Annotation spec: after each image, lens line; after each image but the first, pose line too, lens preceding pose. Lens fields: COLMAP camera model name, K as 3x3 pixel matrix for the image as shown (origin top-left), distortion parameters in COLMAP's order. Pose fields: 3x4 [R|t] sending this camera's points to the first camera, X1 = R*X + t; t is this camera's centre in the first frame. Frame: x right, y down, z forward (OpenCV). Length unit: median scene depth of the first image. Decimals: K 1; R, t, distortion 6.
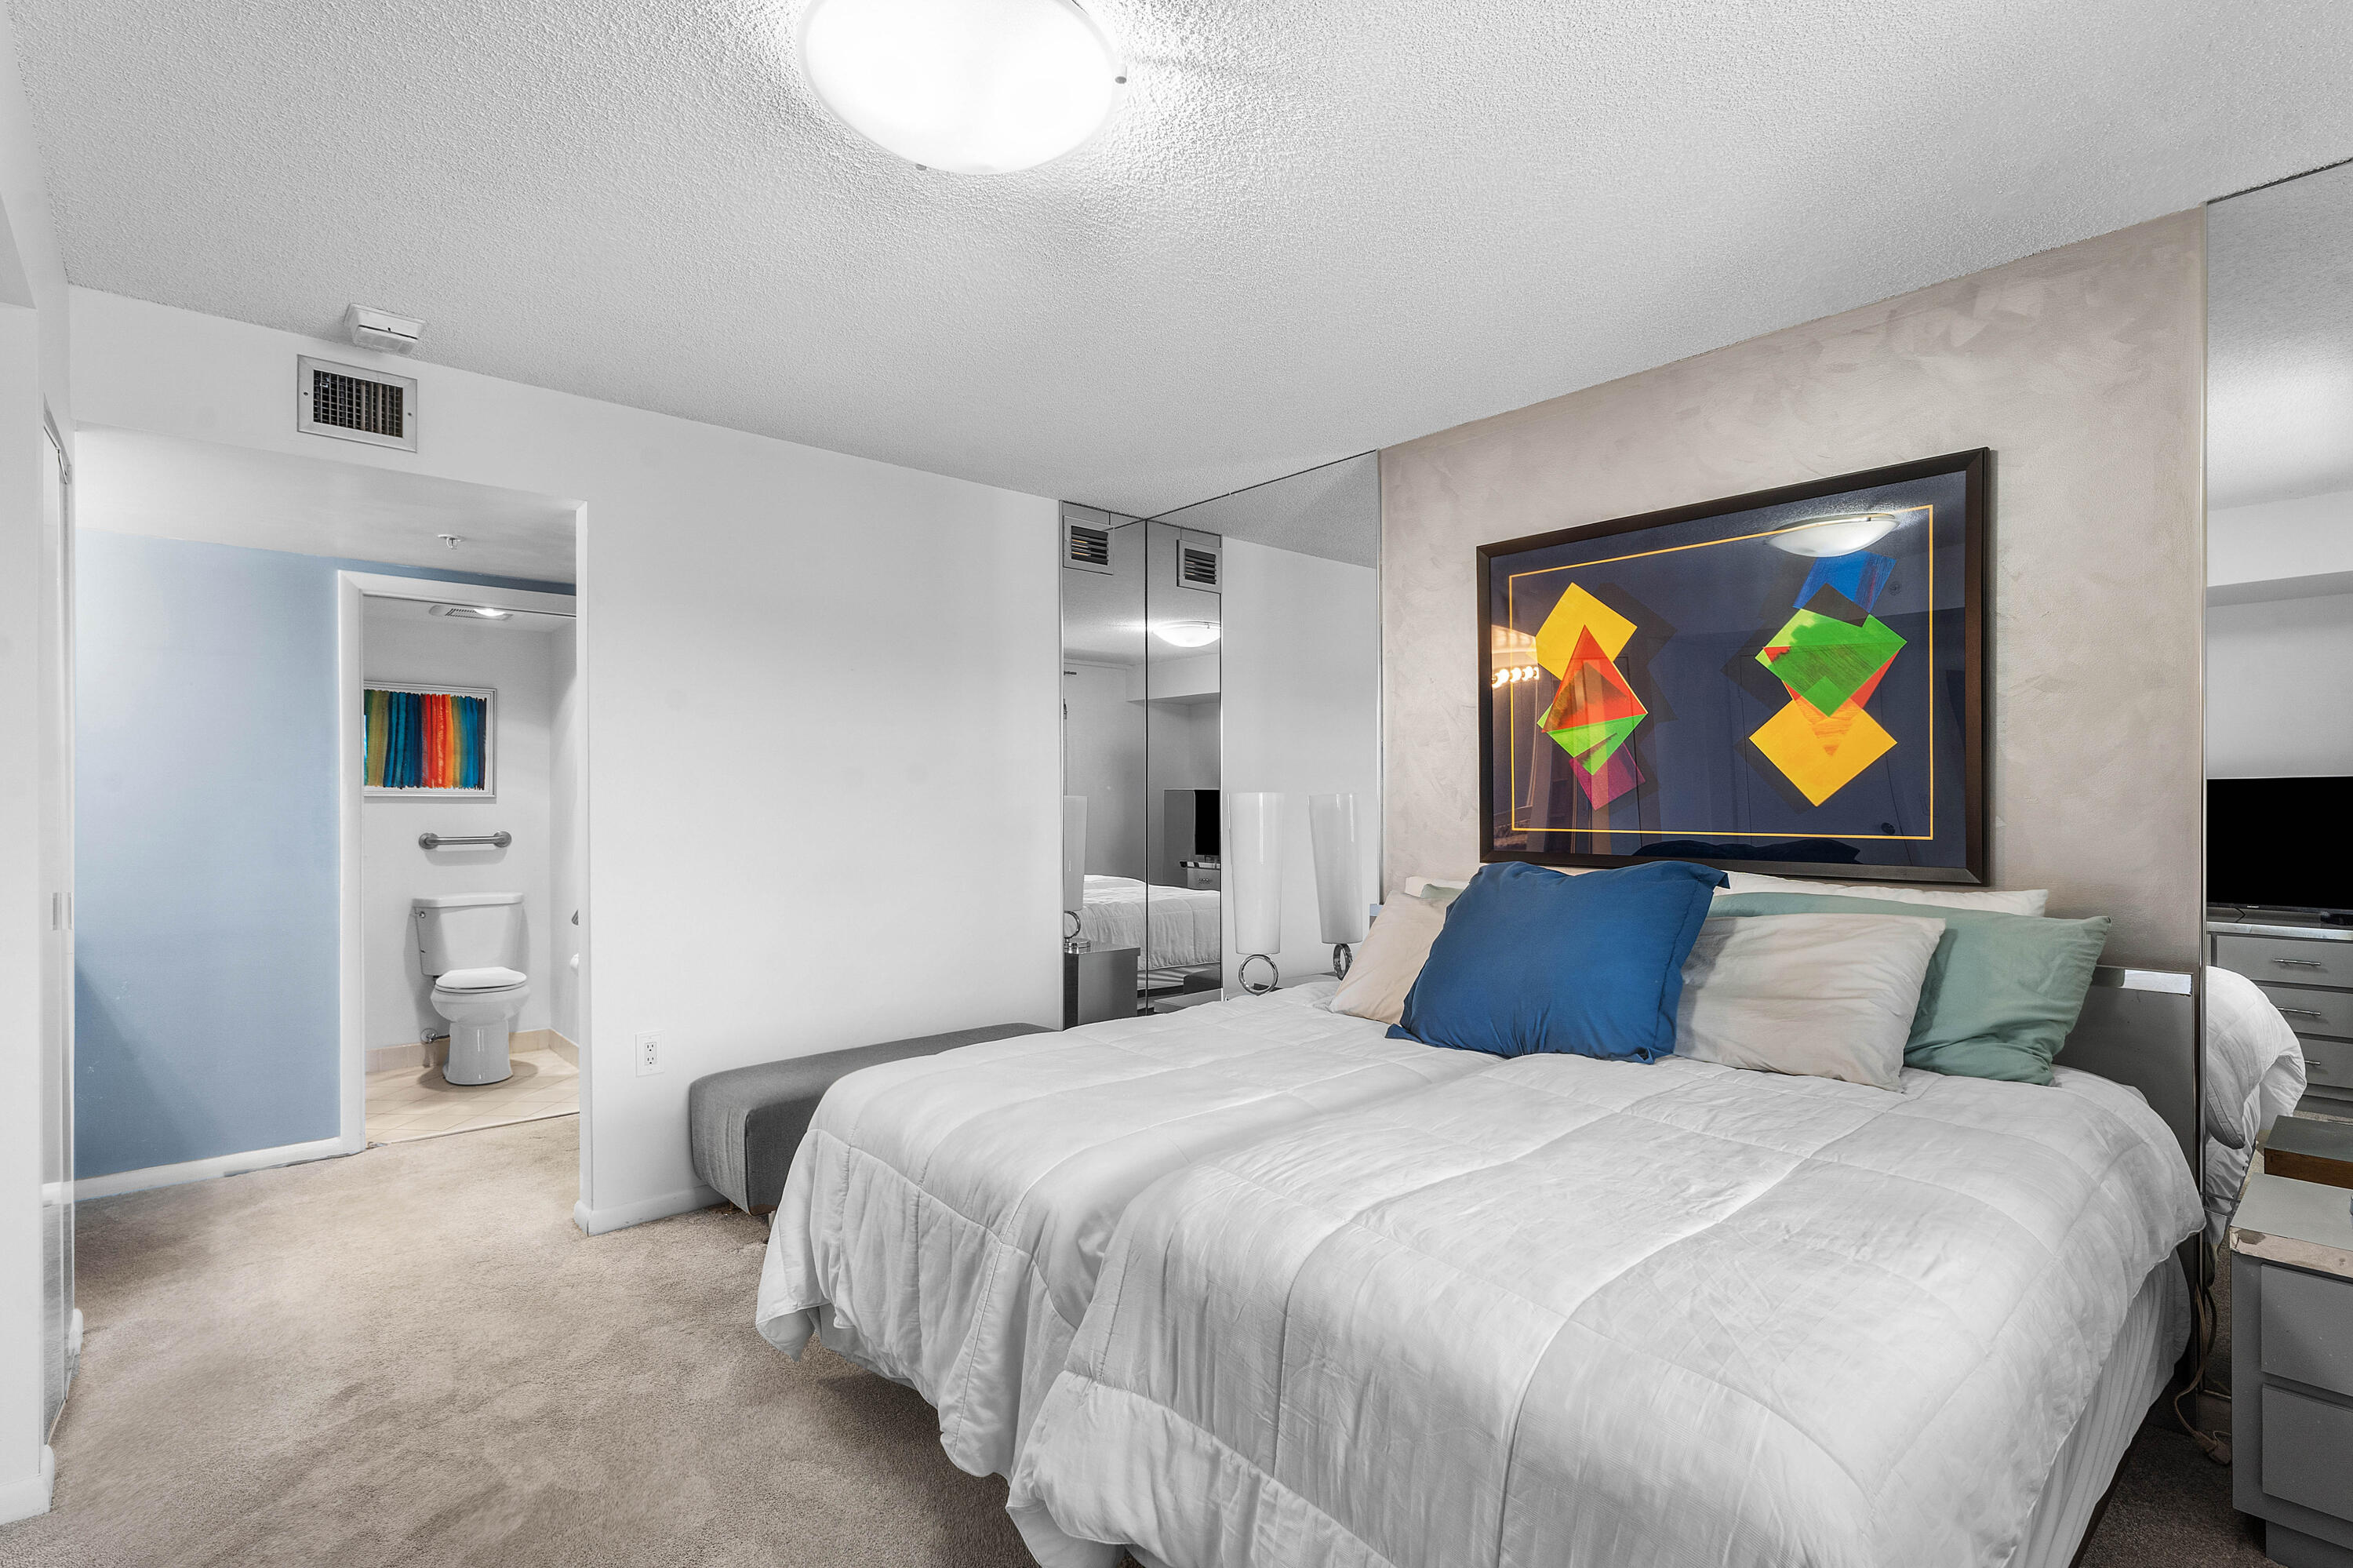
lens RADIAL K [[1093.8, 0, 1196.9], [0, 1093.8, 795.8], [0, 0, 1]] dist [-0.006676, 0.000705]
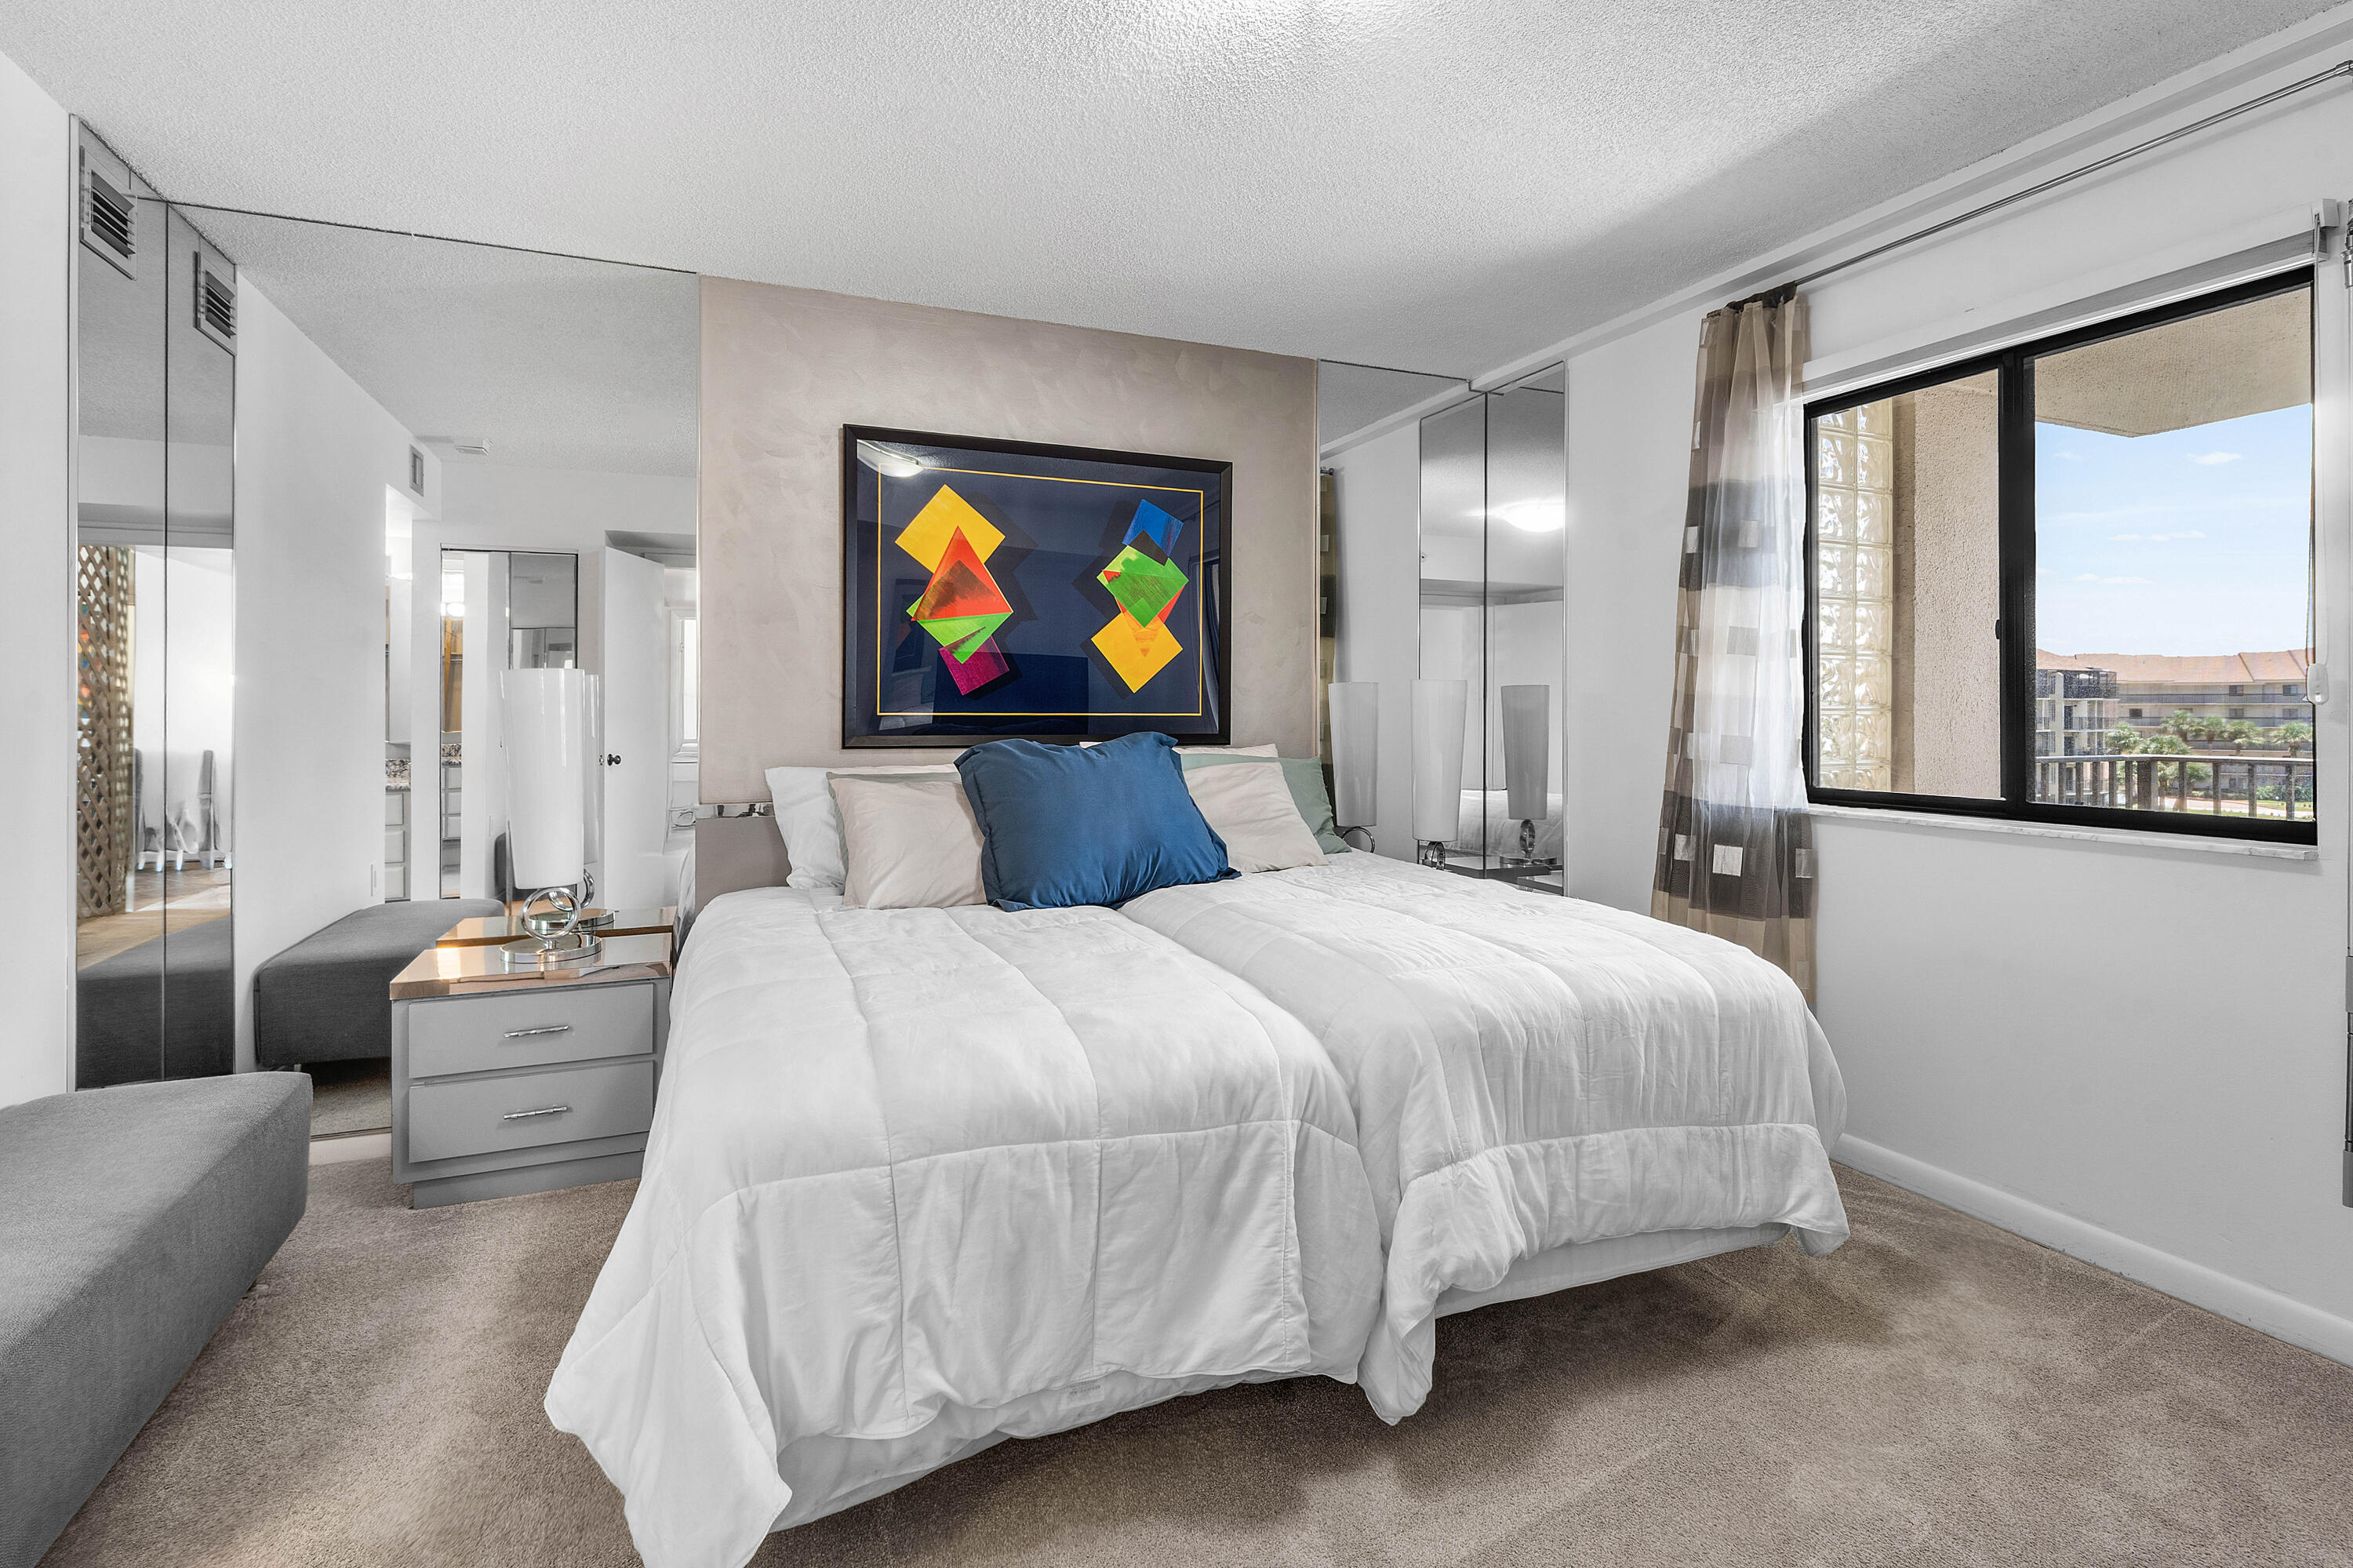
lens RADIAL K [[1093.8, 0, 1188.7], [0, 1093.8, 710.6], [0, 0, 1]] dist [-0.006676, 0.000705]
pose [[0.344666, 0.005897, 0.938707, -0.680142], [-0.004366, 0.999980, -0.004679, 0.037212], [-0.938715, -0.002486, 0.344685, 0.468153]]
